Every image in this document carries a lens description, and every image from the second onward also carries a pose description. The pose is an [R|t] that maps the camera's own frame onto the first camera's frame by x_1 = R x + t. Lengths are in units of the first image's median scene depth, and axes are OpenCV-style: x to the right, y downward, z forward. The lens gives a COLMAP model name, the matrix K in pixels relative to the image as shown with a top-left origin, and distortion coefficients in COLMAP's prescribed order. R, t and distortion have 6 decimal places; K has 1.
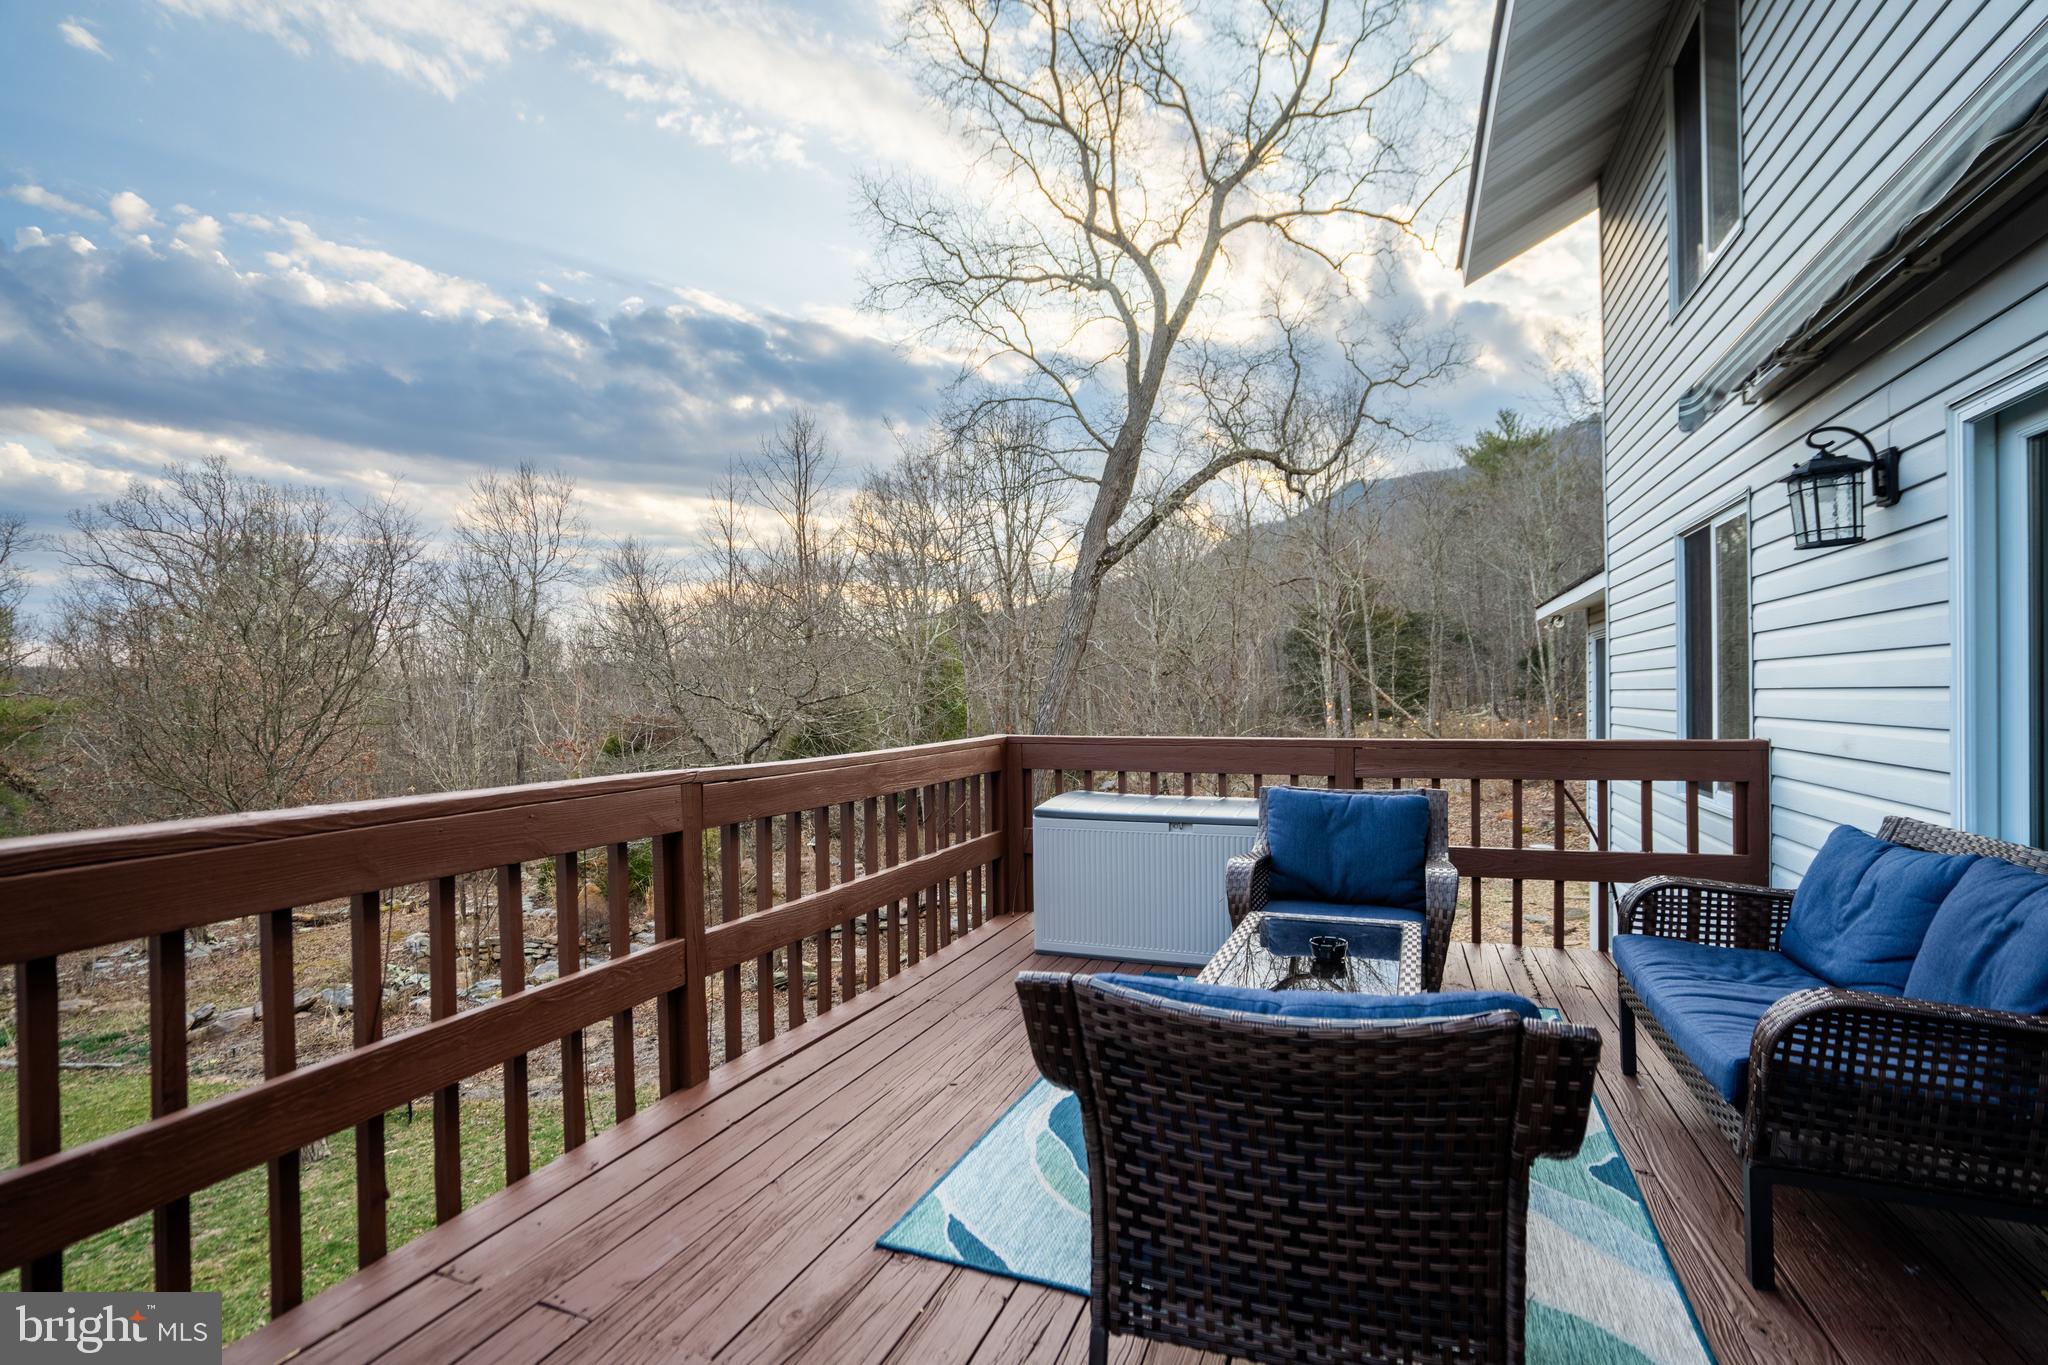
lens RADIAL K [[941.0, 0, 1038.7], [0, 941.0, 677.6], [0, 0, 1]] dist [-0.041499, 0.009085]
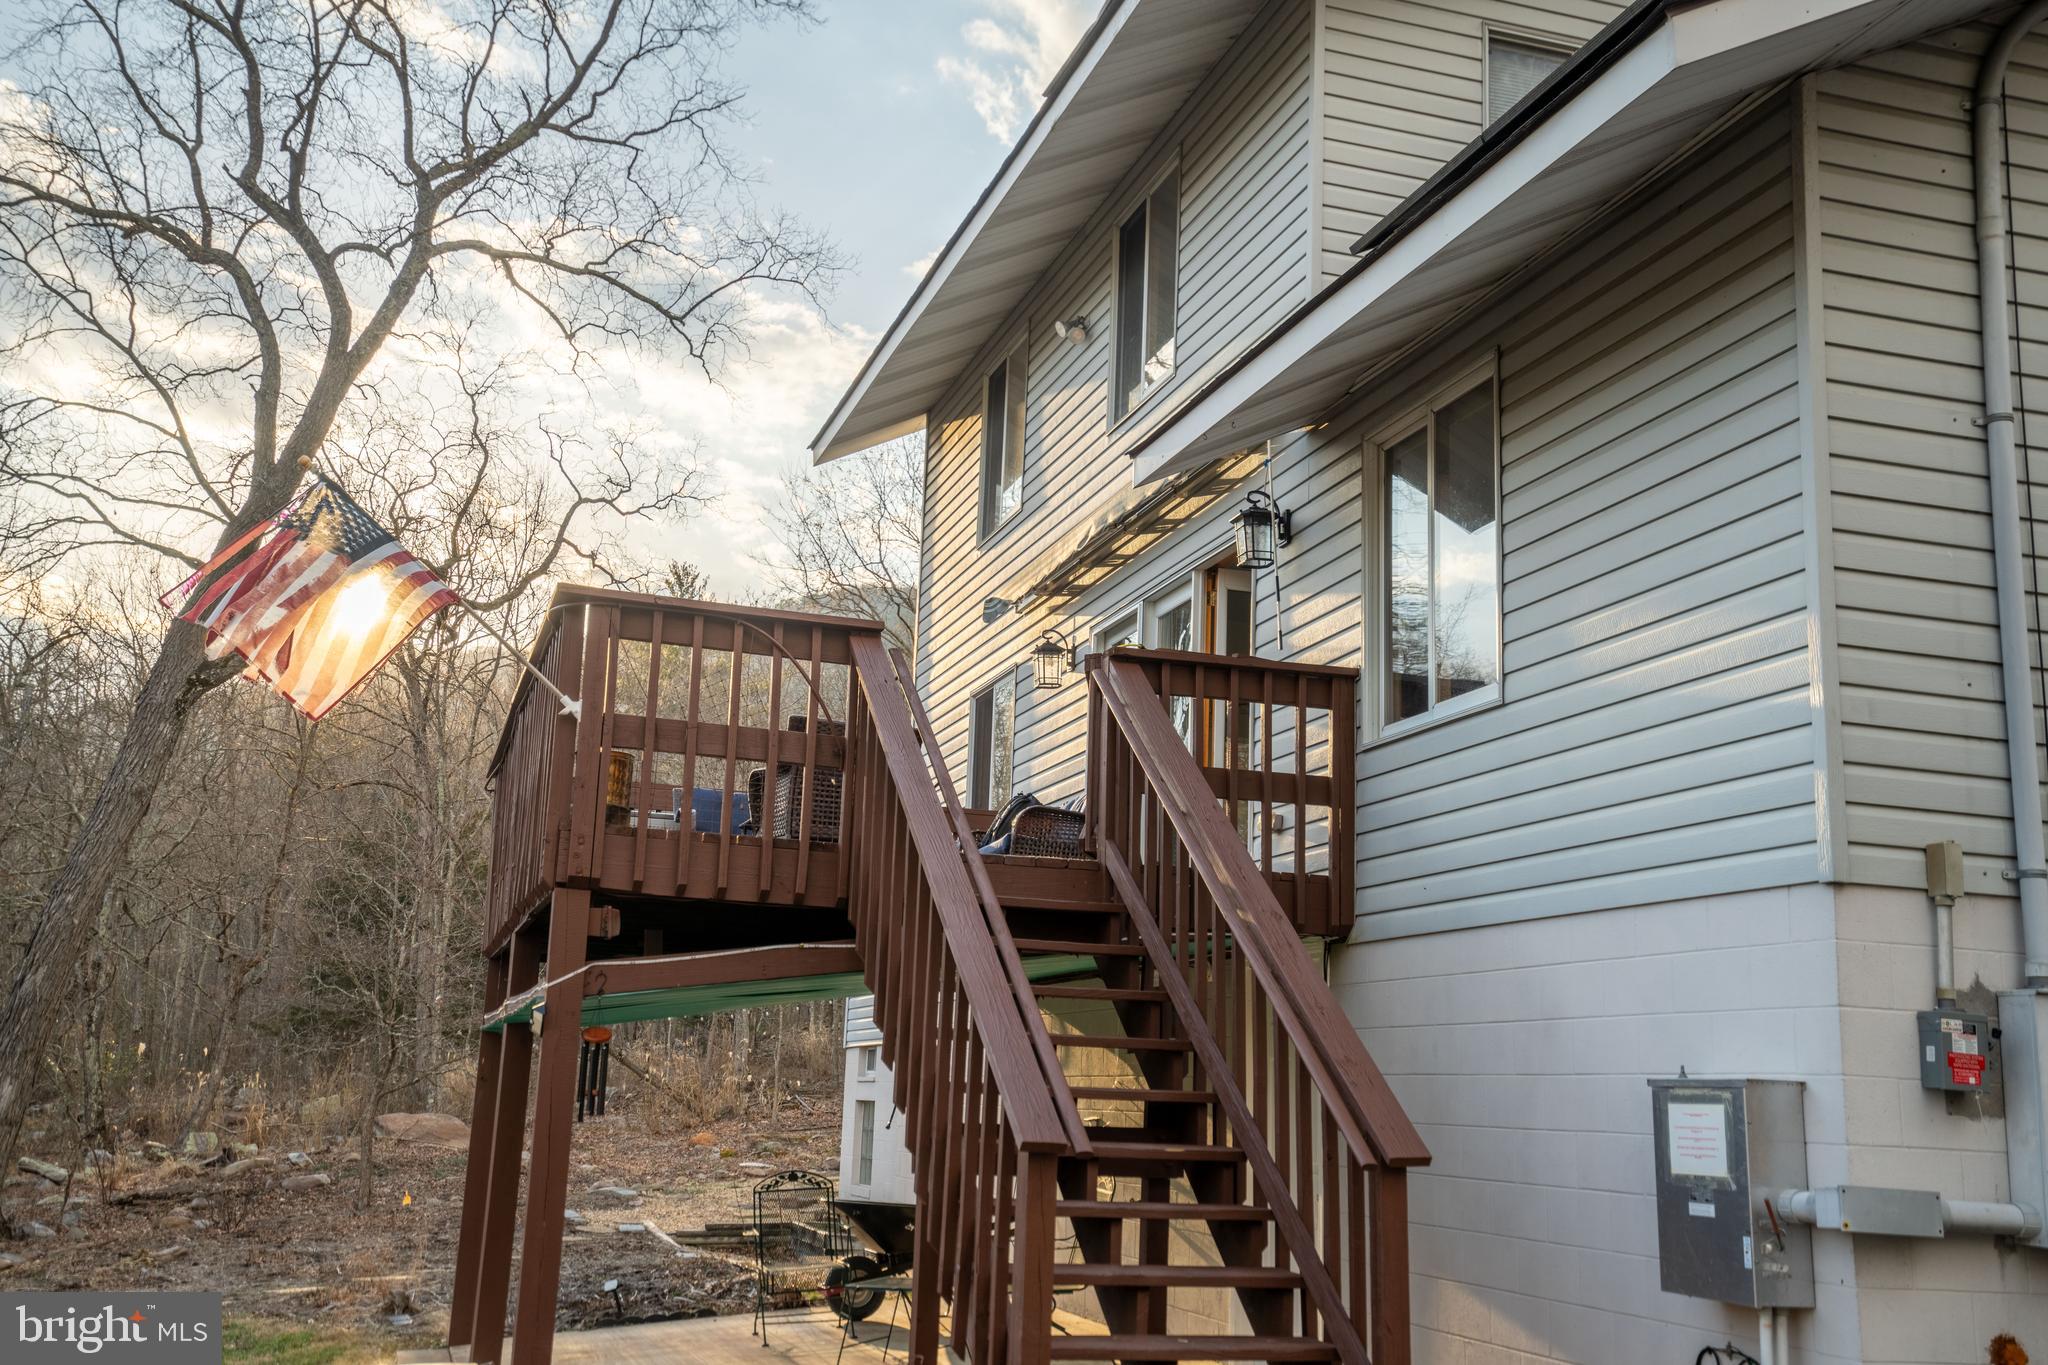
lens RADIAL K [[1957.9, 0, 1021.5], [0, 1957.9, 682.0], [0, 0, 1]] dist [0.035019, 0.000000]
pose [[0.779944, 0.165155, 0.603665, -0.304003], [-0.049283, 0.977765, -0.203831, 0.123867], [-0.623906, 0.129226, 0.770741, -0.388841]]
